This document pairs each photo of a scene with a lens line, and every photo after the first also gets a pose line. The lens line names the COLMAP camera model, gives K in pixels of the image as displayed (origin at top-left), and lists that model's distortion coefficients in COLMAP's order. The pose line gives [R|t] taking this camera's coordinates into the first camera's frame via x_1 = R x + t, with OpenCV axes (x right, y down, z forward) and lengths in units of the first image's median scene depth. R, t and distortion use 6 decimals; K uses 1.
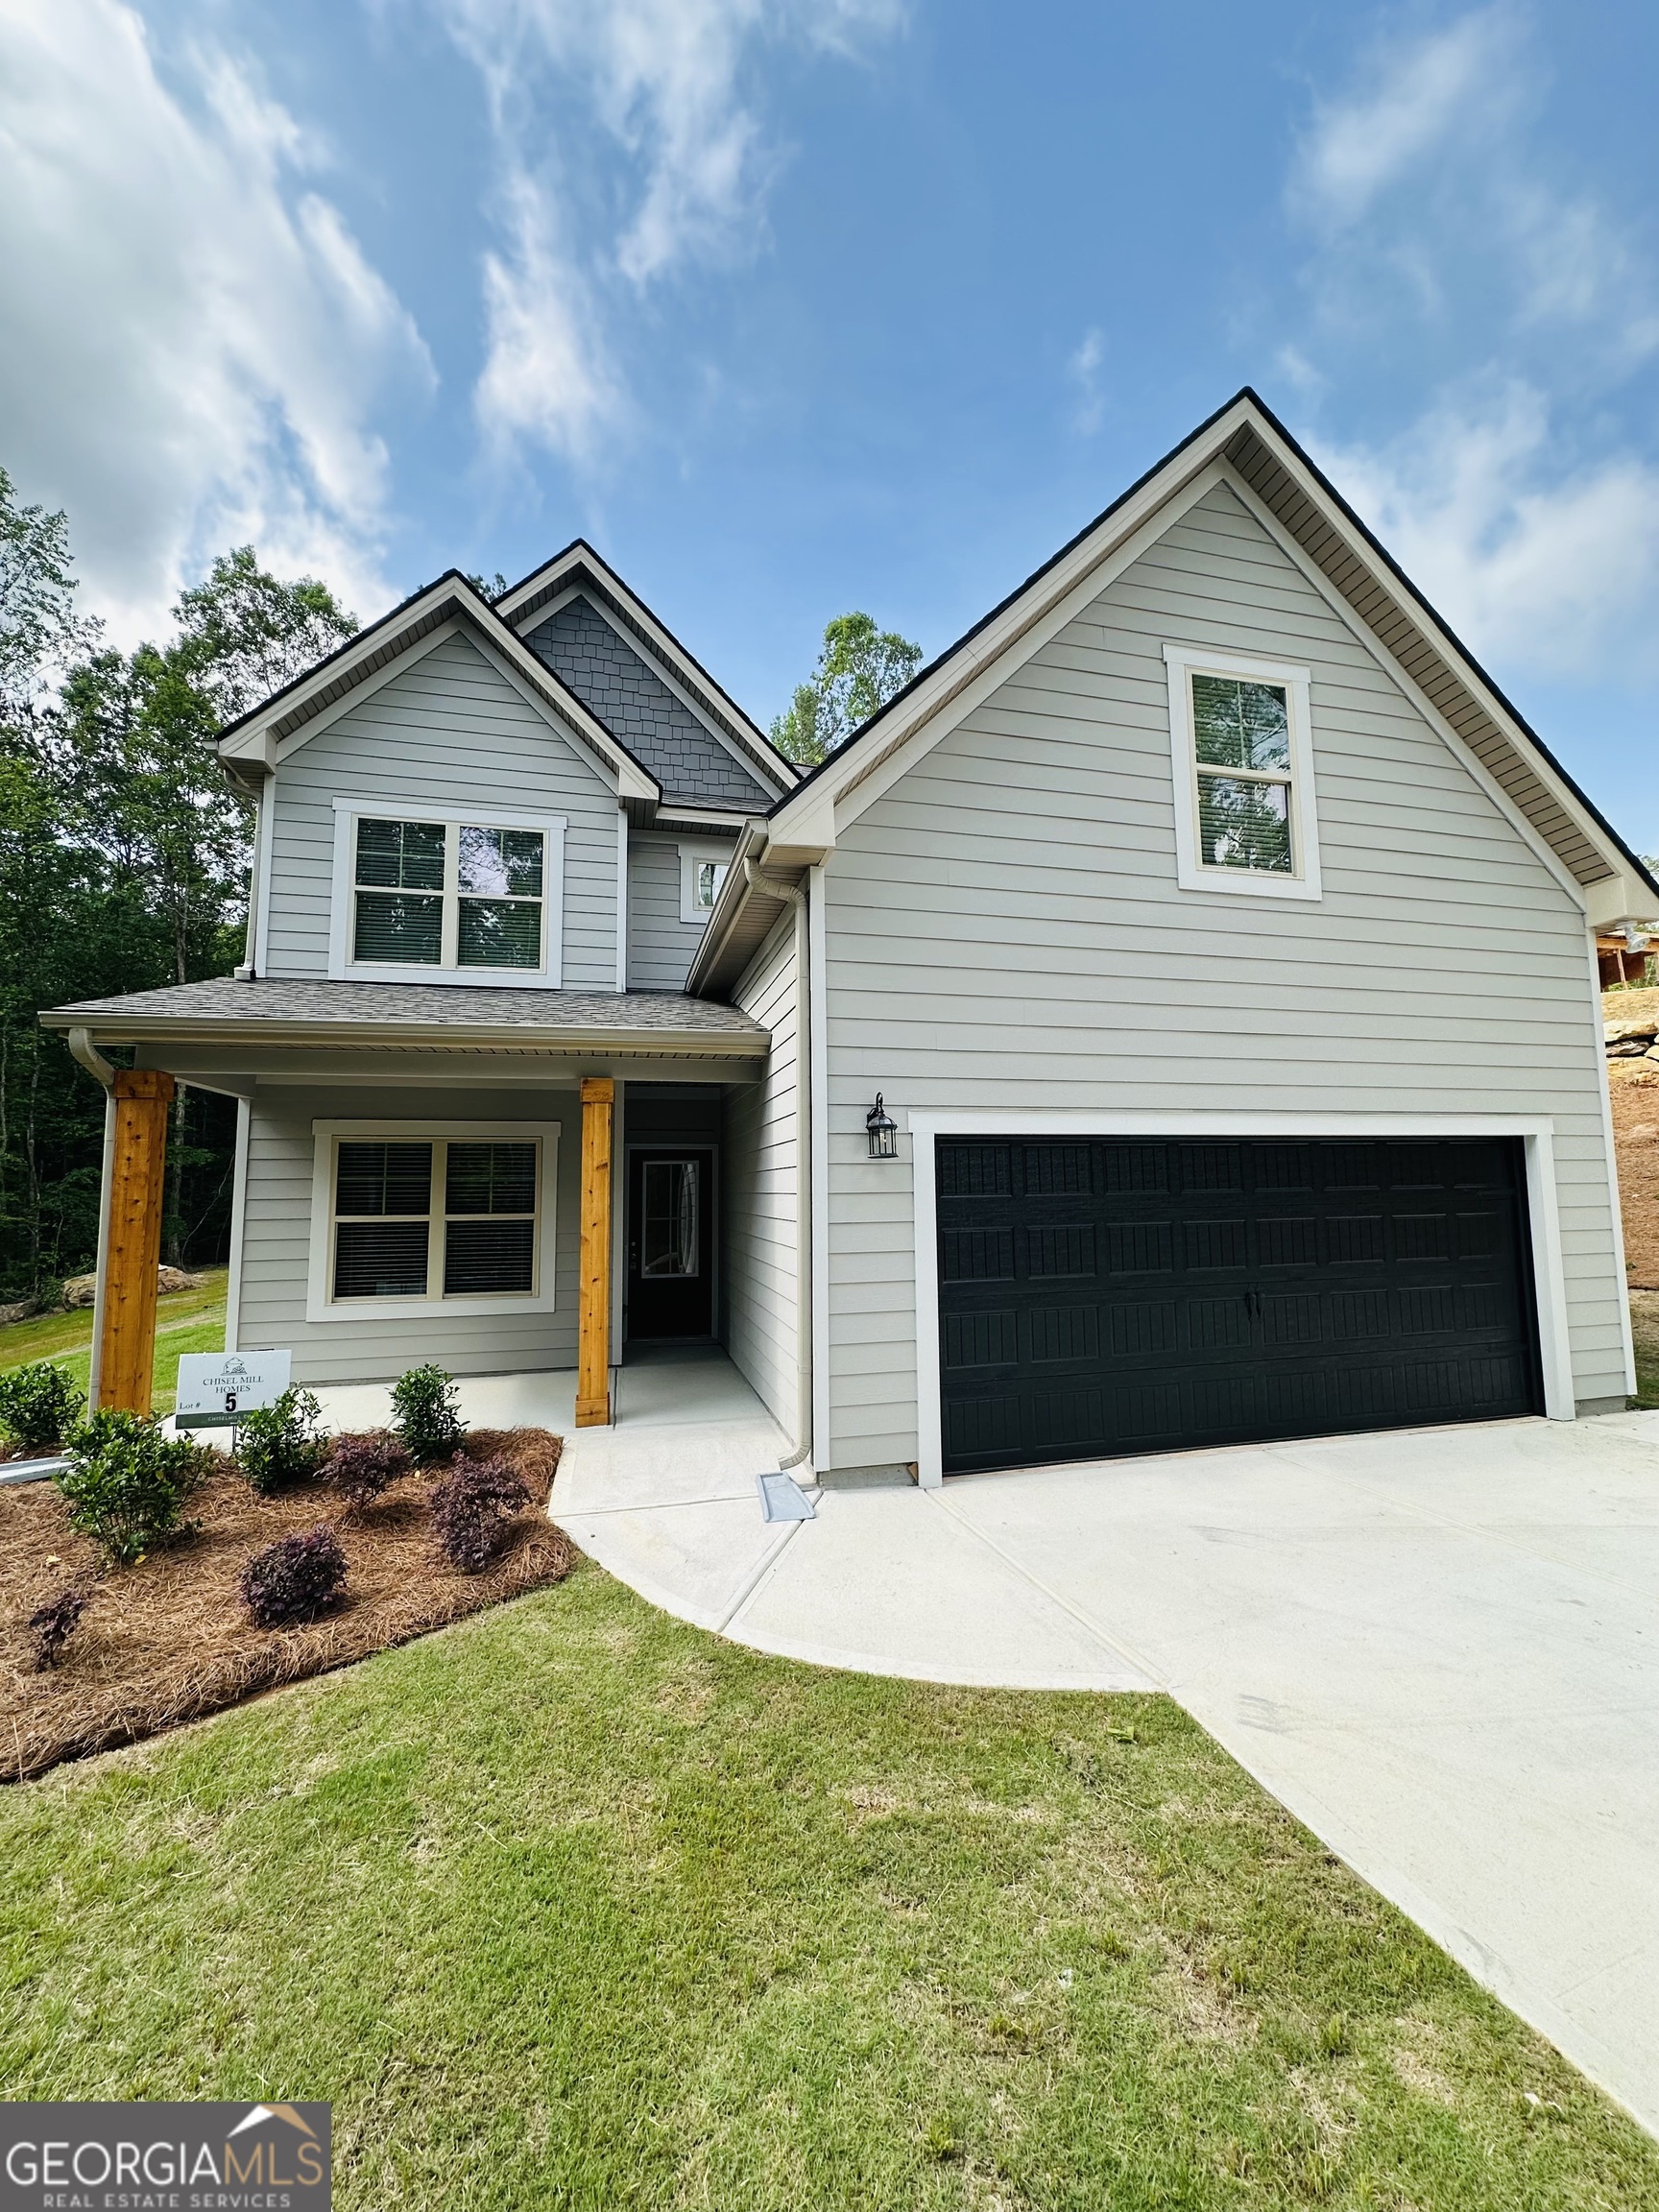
lens RADIAL K [[883.4, 0, 828.1], [0, 883.4, 1109.3], [0, 0, 1]] dist [-0.021257, 0.013639]
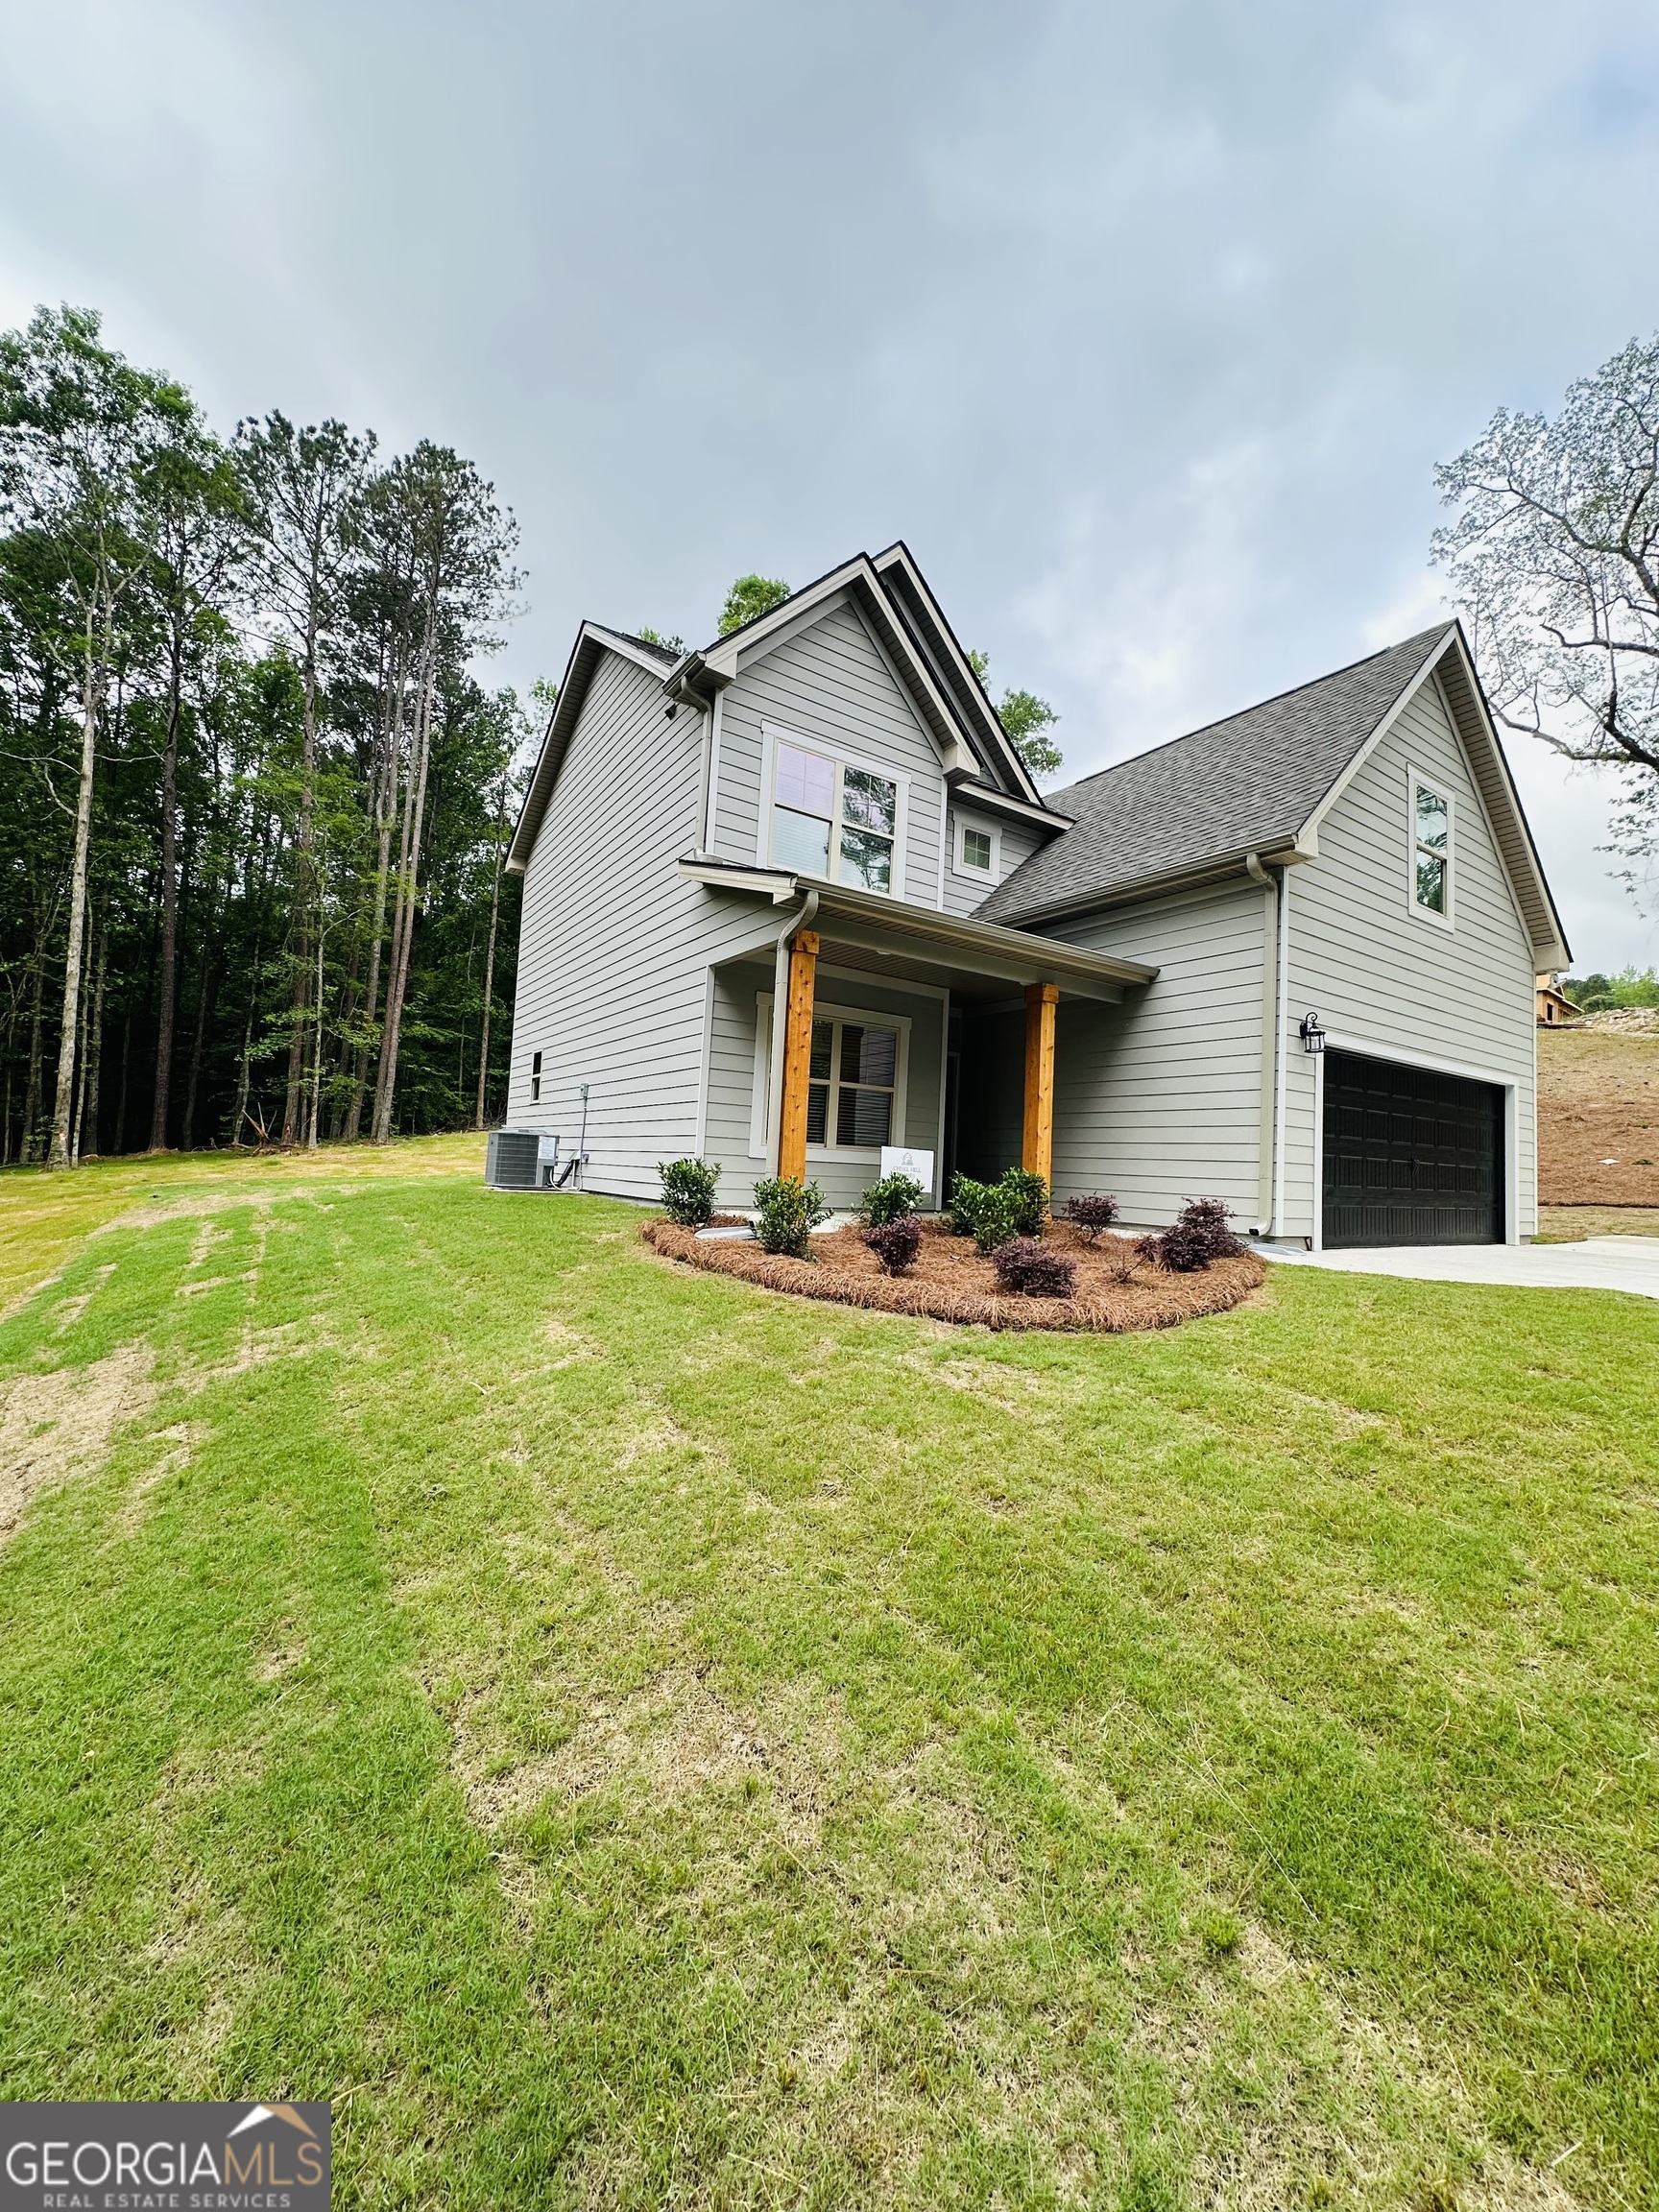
lens RADIAL K [[874.3, 0, 829.5], [0, 874.3, 1106.0], [0, 0, 1]] dist [-0.003608, -0.000205]
pose [[0.940095, 0.081150, 0.331114, -0.868469], [-0.090250, 0.995845, 0.012175, 0.142855], [-0.328750, -0.041328, 0.943512, -0.159230]]
